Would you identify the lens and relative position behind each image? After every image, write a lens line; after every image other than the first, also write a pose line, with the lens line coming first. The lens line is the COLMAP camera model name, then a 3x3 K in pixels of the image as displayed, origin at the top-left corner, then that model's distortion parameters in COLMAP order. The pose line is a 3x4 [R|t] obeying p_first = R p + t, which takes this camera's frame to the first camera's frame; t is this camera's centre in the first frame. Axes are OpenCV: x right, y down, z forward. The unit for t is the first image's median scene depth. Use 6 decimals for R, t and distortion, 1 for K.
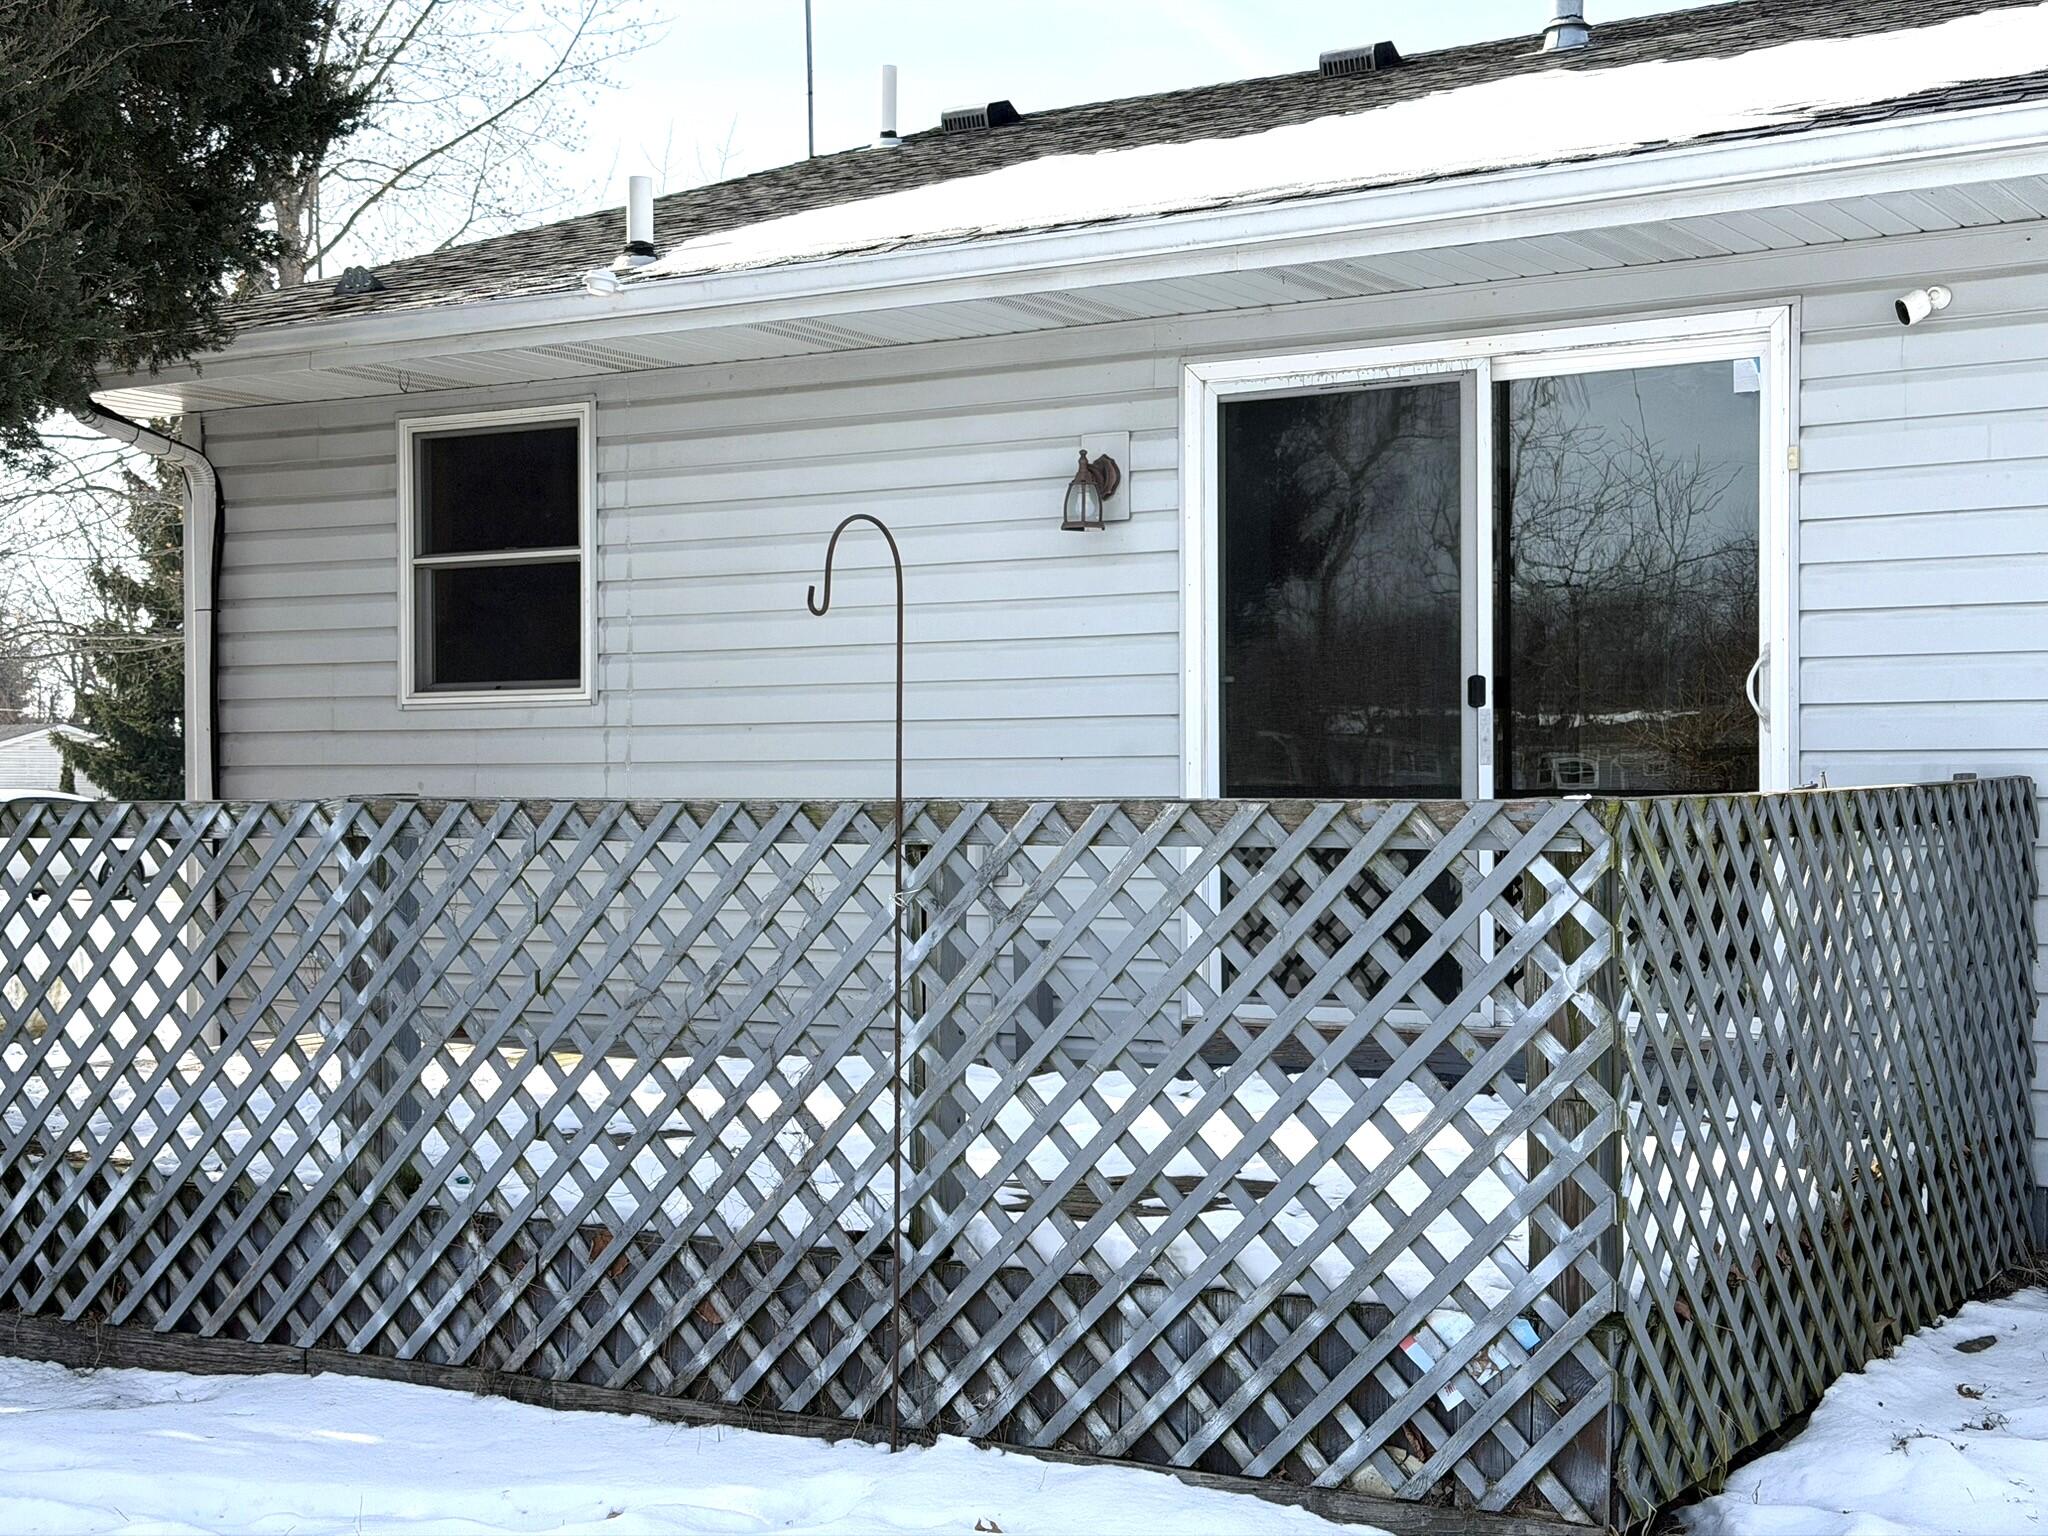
lens RADIAL K [[2814.5, 0, 1024.0], [0, 2814.5, 768.0], [0, 0, 1]] dist [0.128983, -0.087104]
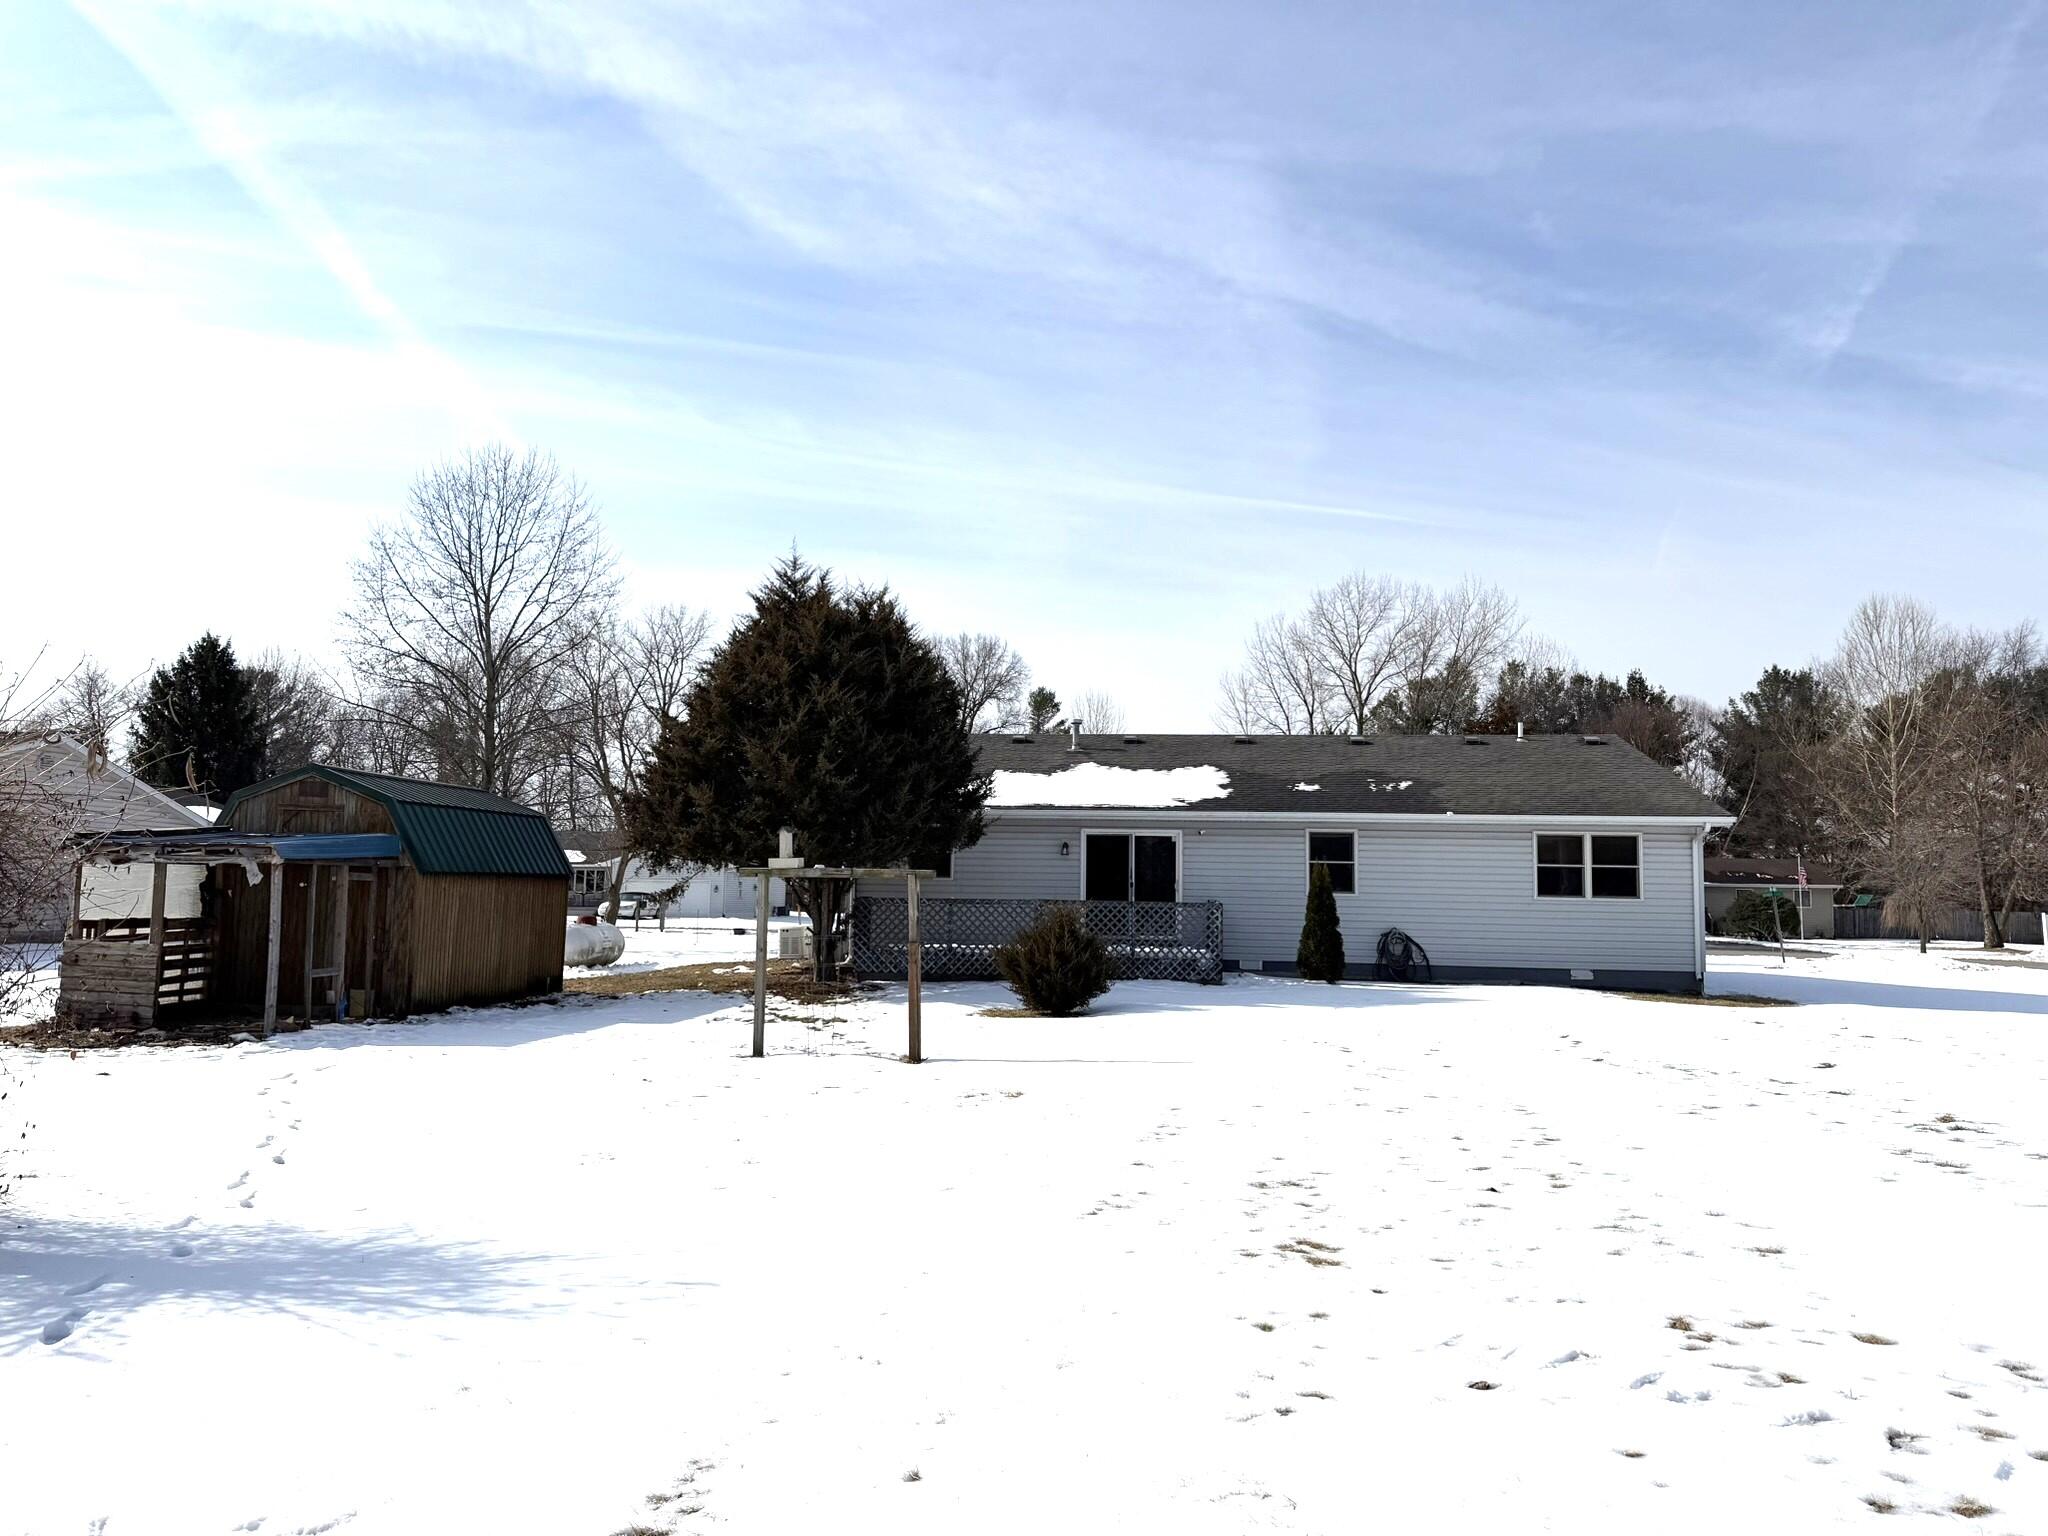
lens RADIAL K [[1407.5, 0, 1024.0], [0, 1407.5, 768.0], [0, 0, 1]] dist [0.106899, -0.000564]
pose [[0.898852, 0.057738, 0.434432, -1.552172], [-0.022343, 0.996032, -0.086148, -0.011676], [-0.437682, 0.067727, 0.896575, -1.873174]]
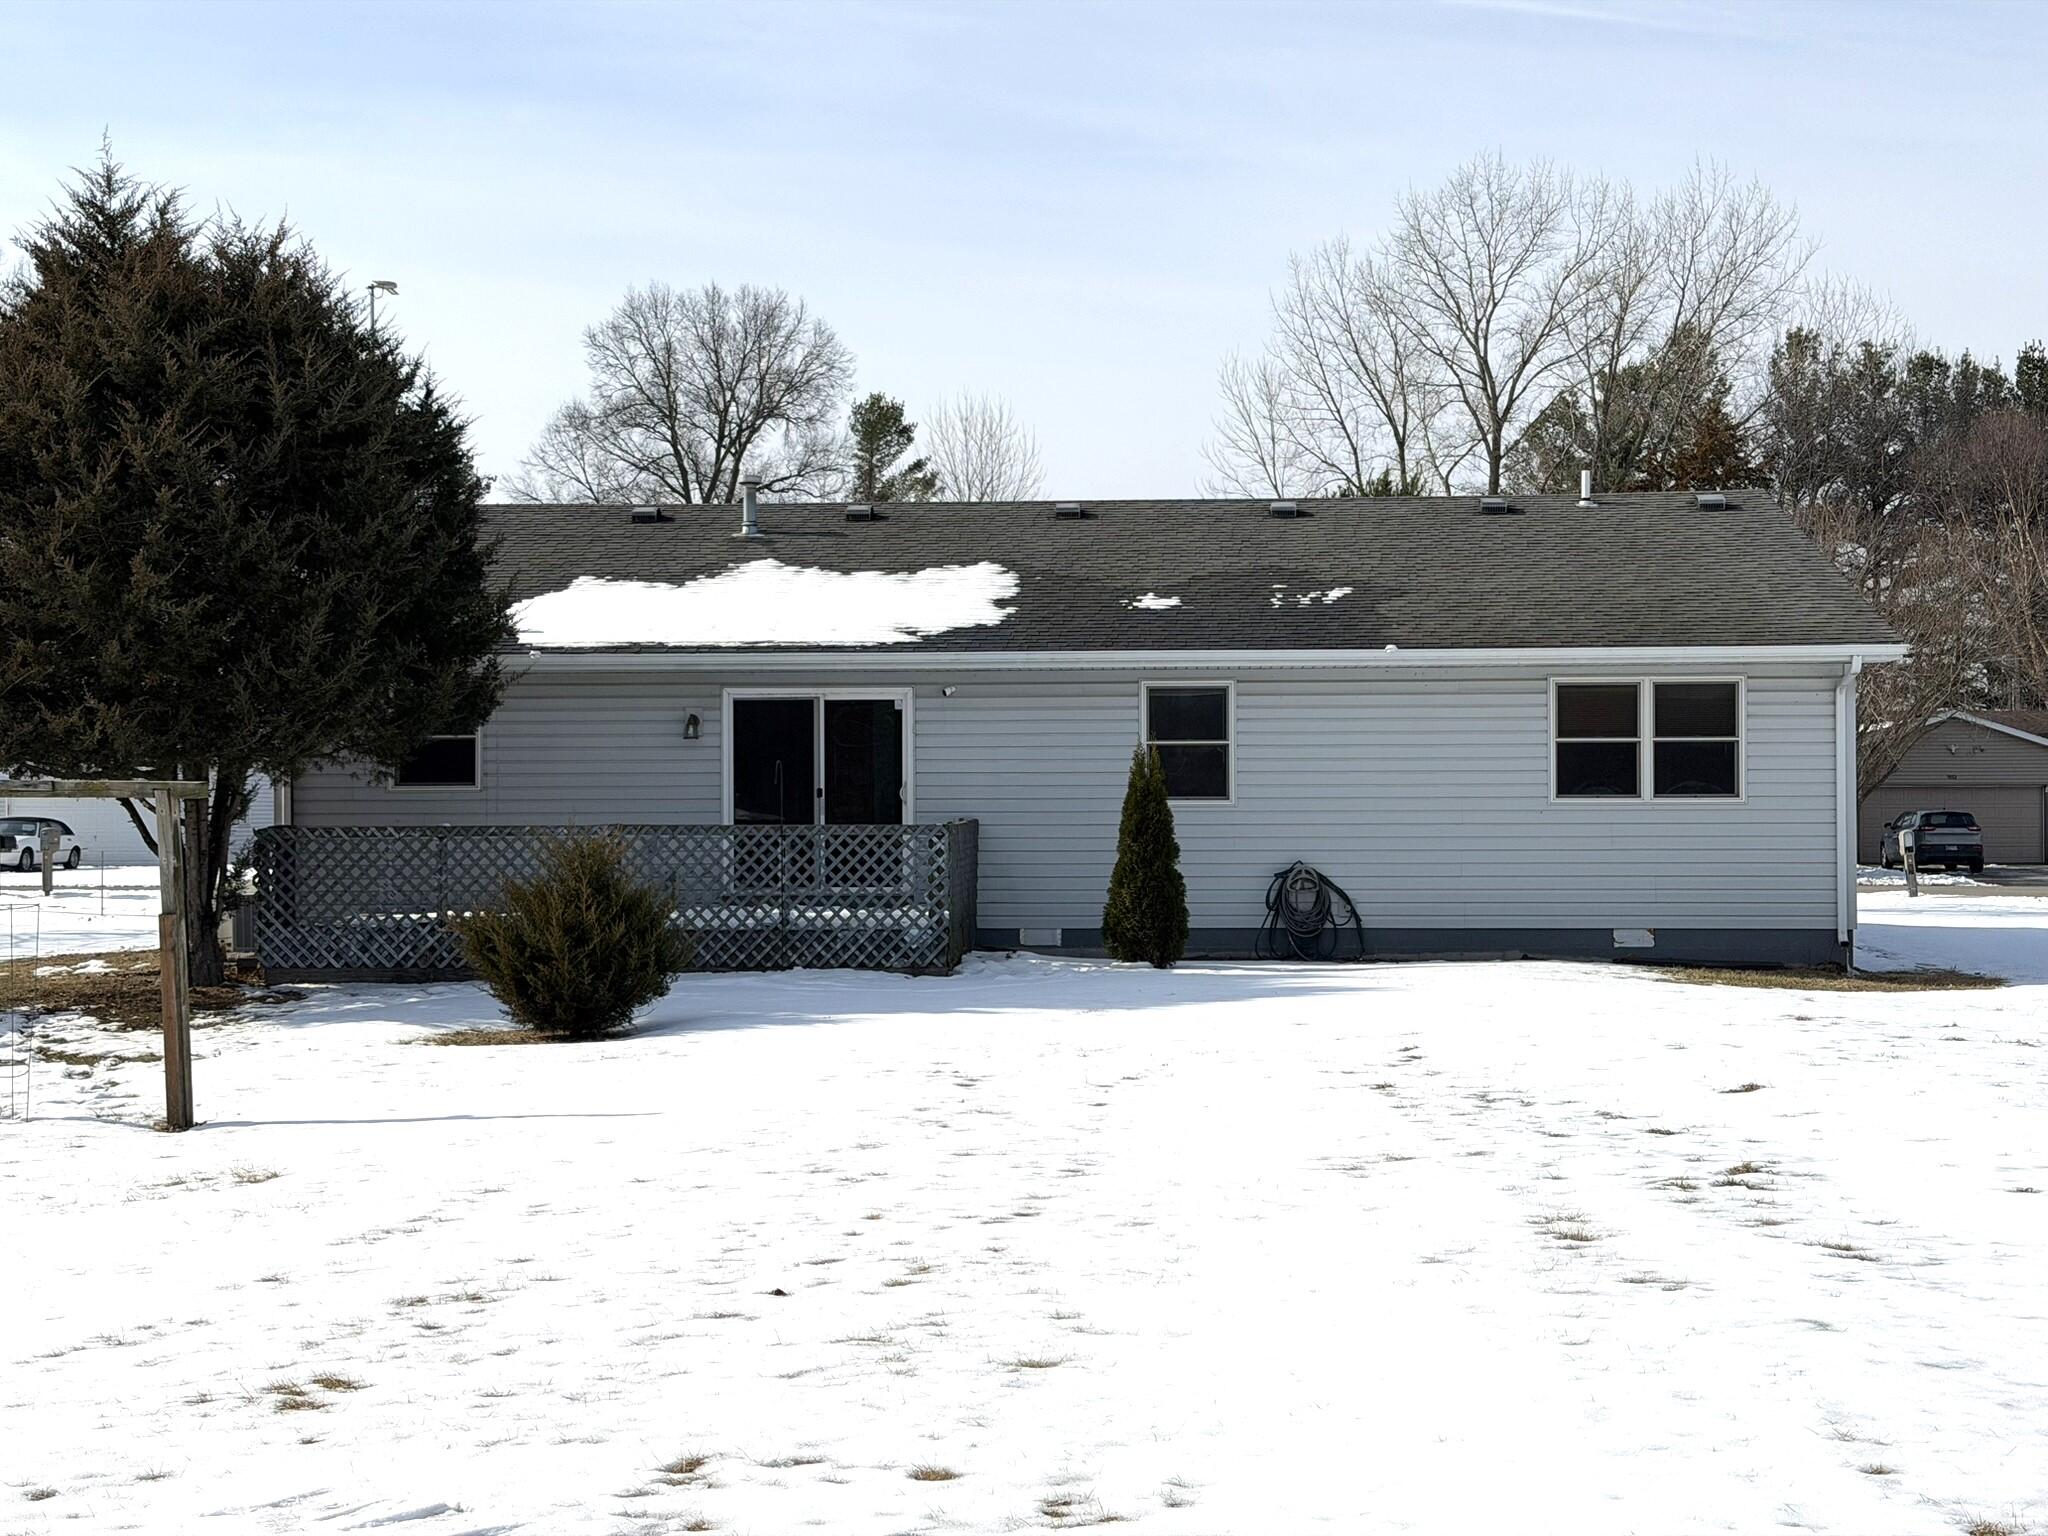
lens RADIAL K [[2814.5, 0, 1024.0], [0, 2814.5, 768.0], [0, 0, 1]] dist [0.128983, -0.087104]
pose [[0.879413, 0.008143, 0.475990, -1.307938], [-0.003682, 0.999940, -0.010304, -0.024864], [-0.476045, 0.007309, 0.879391, -2.206592]]
